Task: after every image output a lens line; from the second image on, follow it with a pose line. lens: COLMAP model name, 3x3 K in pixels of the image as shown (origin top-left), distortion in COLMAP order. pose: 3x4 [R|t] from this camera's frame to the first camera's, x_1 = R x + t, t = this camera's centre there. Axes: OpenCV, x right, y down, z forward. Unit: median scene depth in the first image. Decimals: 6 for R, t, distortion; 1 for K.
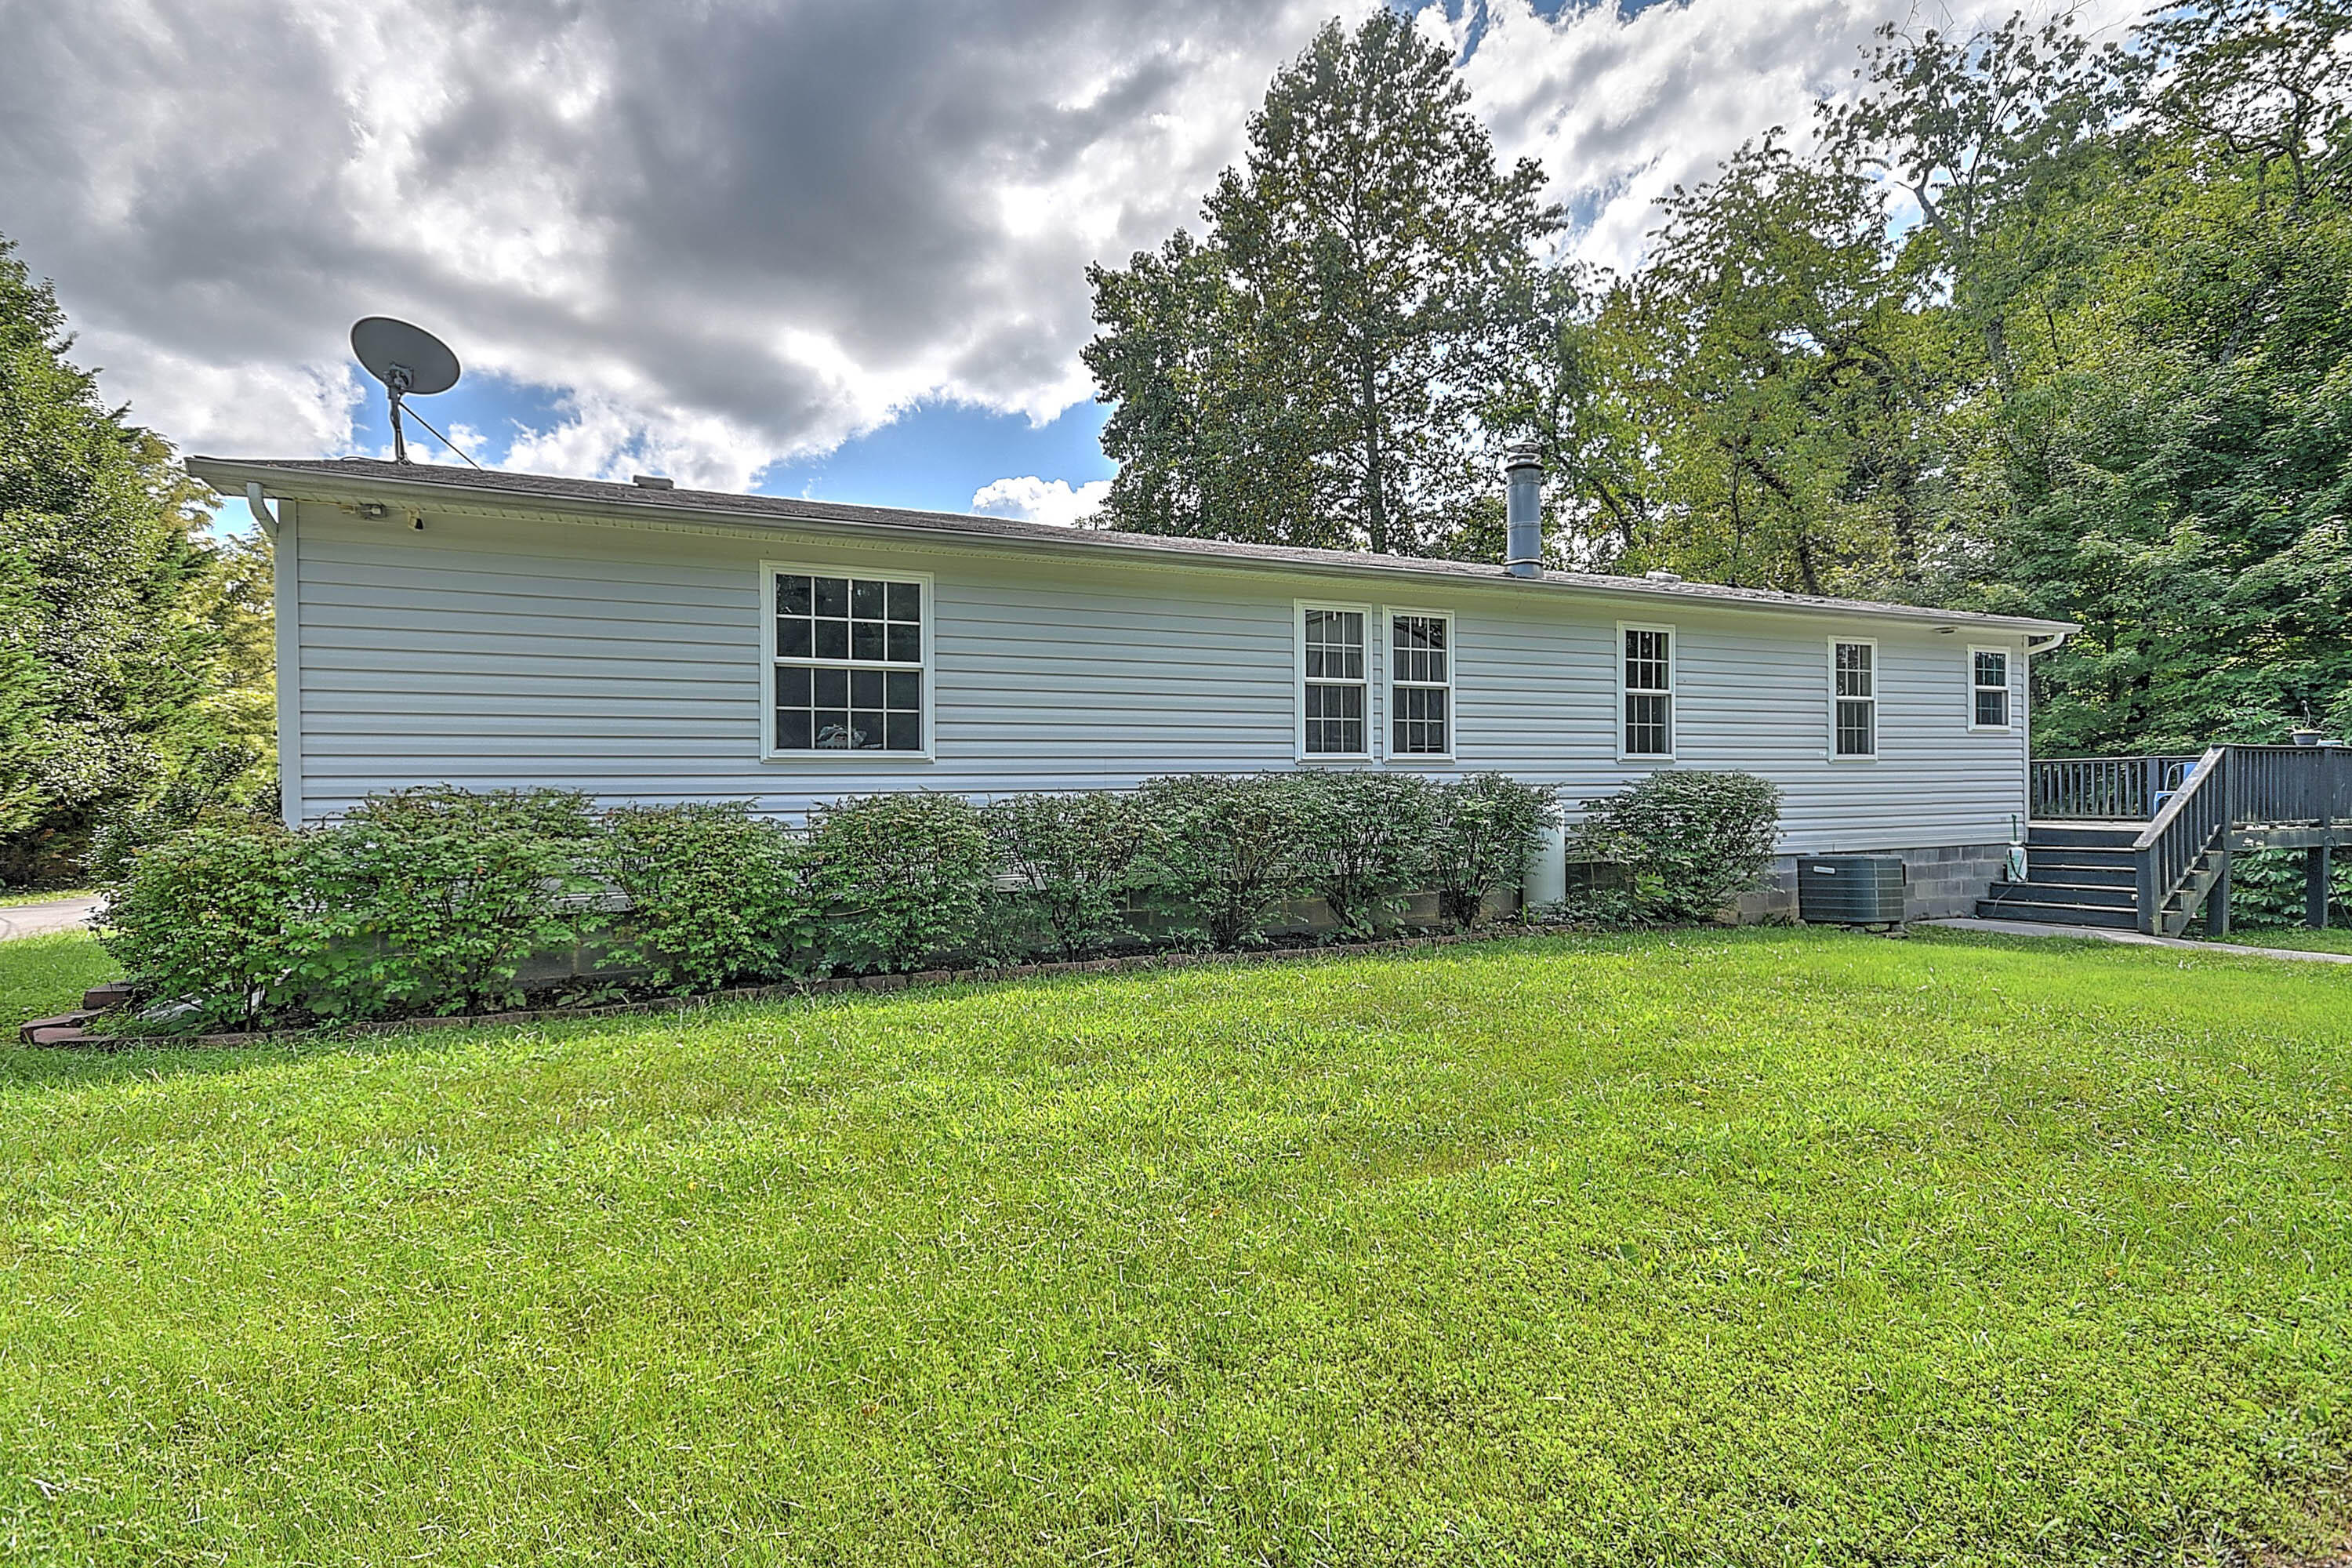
lens RADIAL K [[1175.2, 0, 1175.7], [0, 1175.2, 772.8], [0, 0, 1]] dist [0.012650, -0.000739]
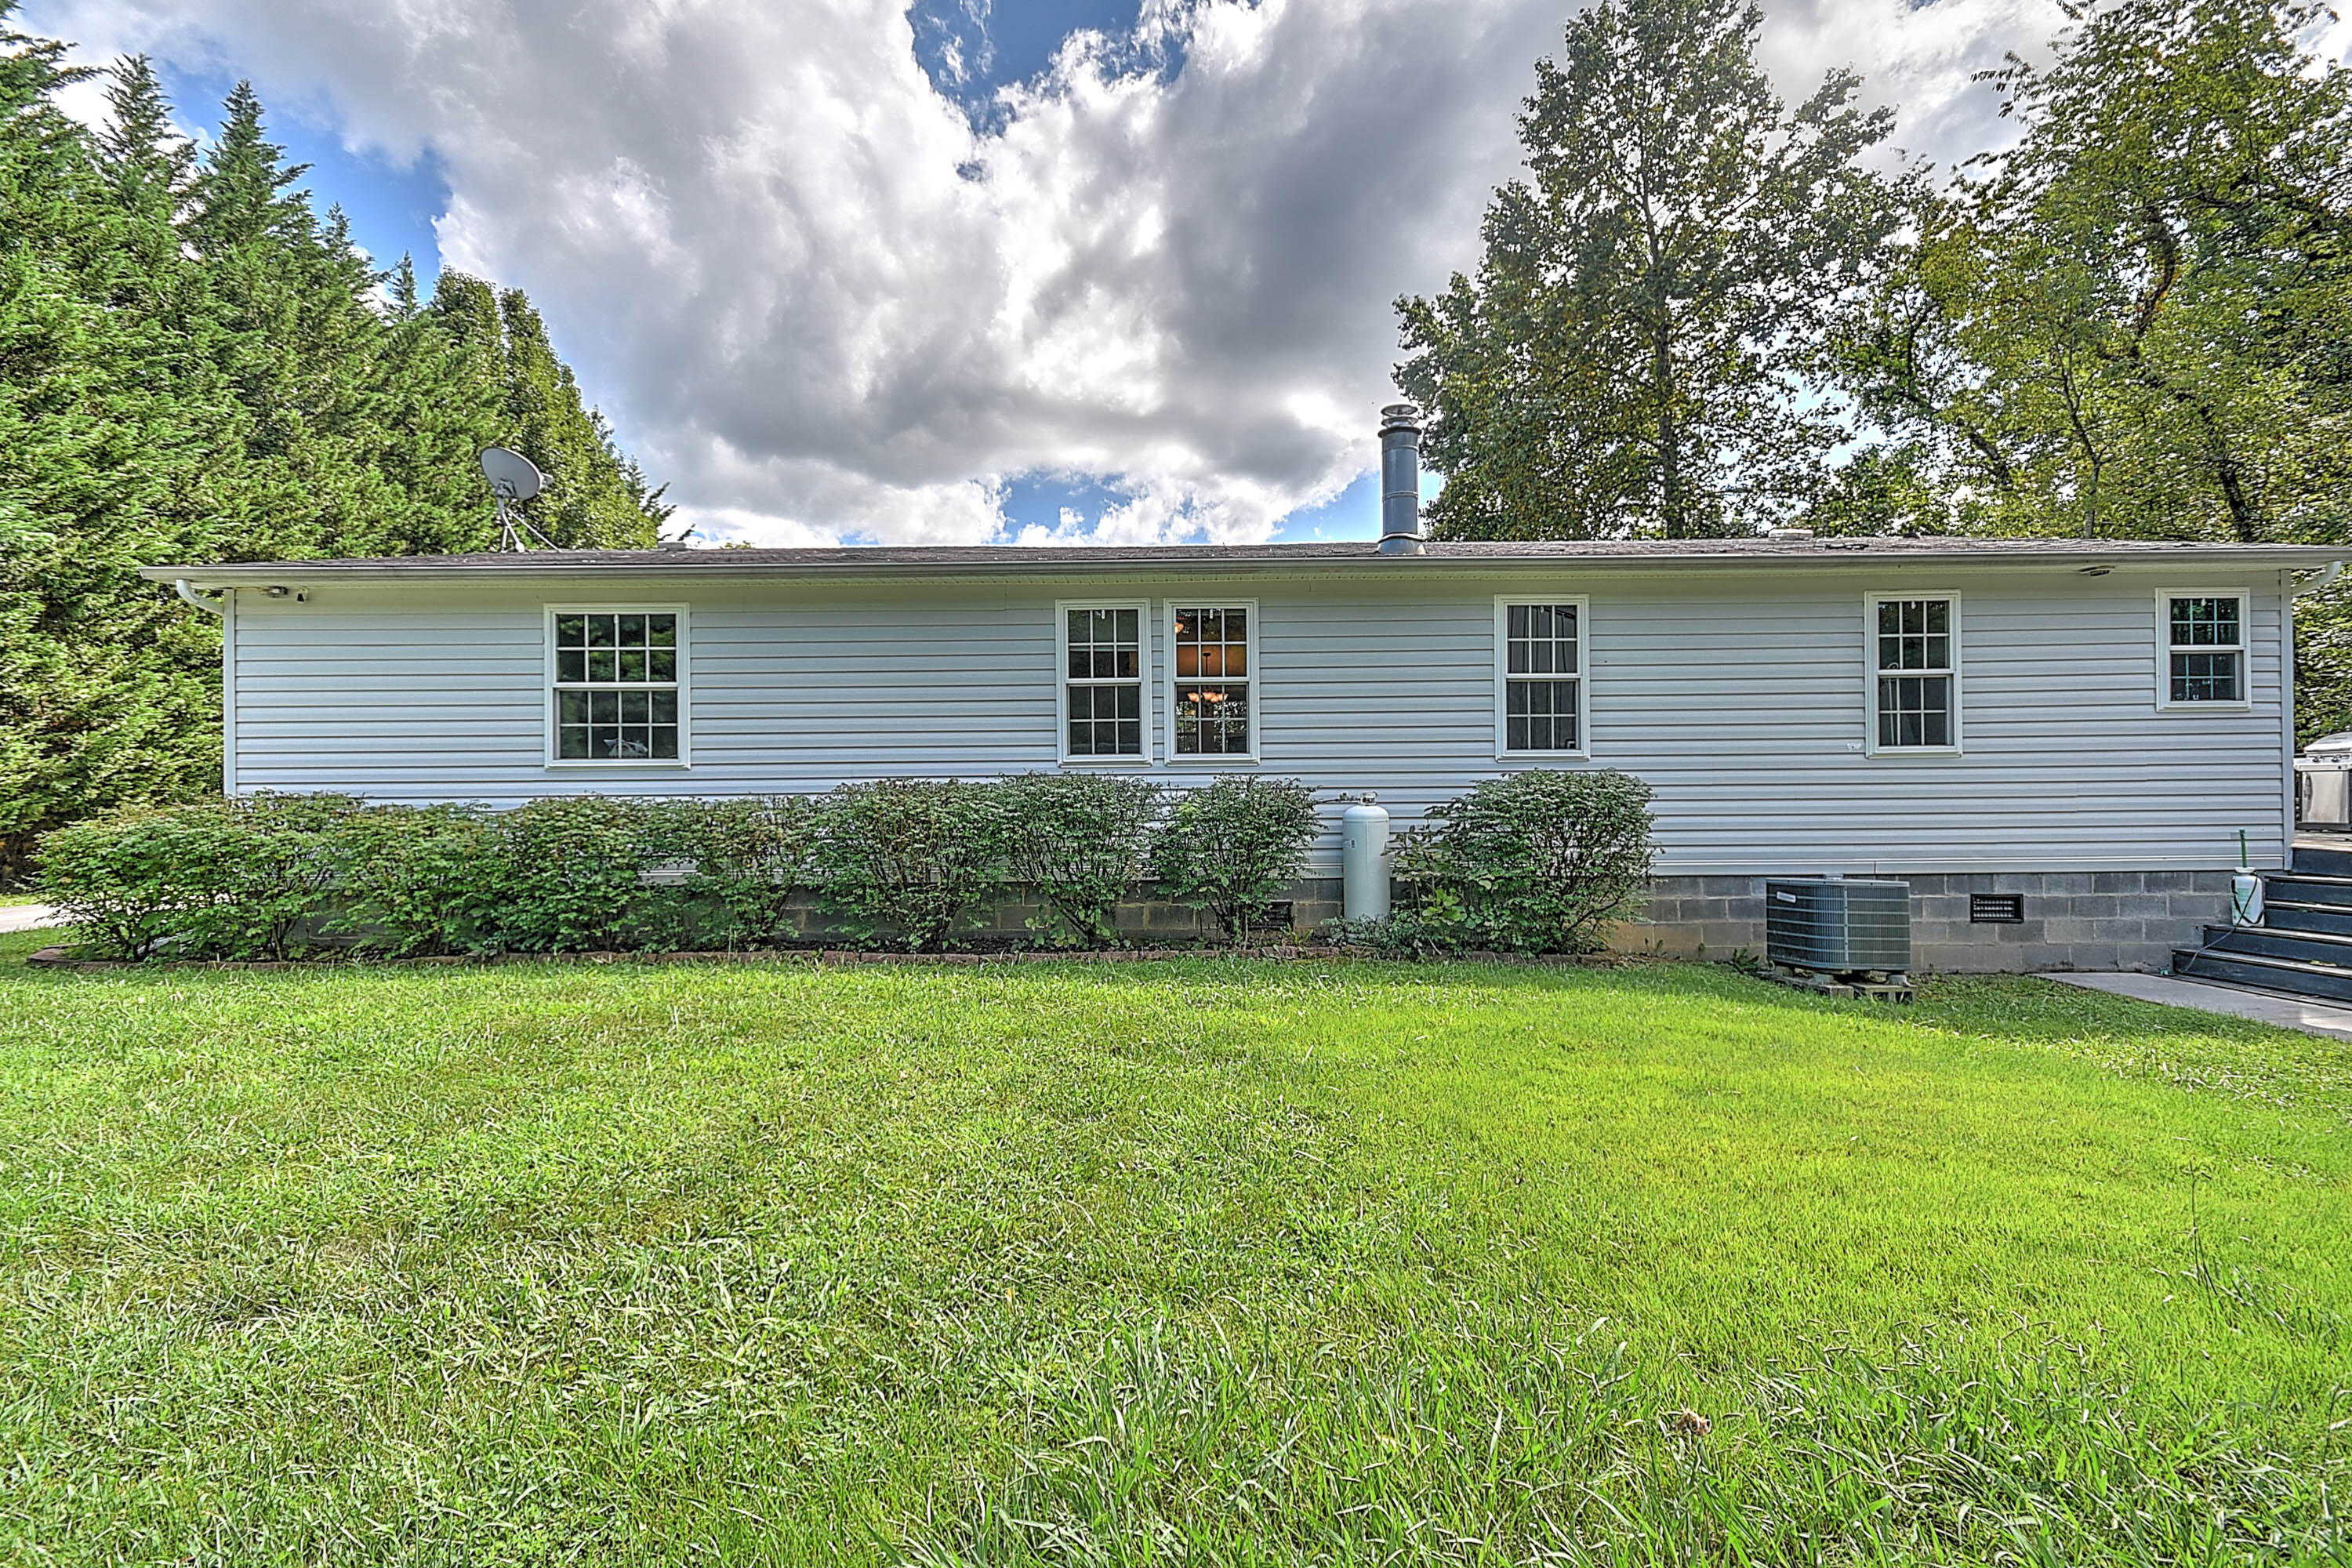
lens RADIAL K [[1036.8, 0, 1176.0], [0, 1036.8, 798.9], [0, 0, 1]] dist [0.003921, -0.001058]
pose [[0.900535, 0.005304, -0.434751, 0.412461], [0.005747, 0.999693, 0.024099, -0.000583], [0.434745, -0.024201, 0.900228, 0.182297]]
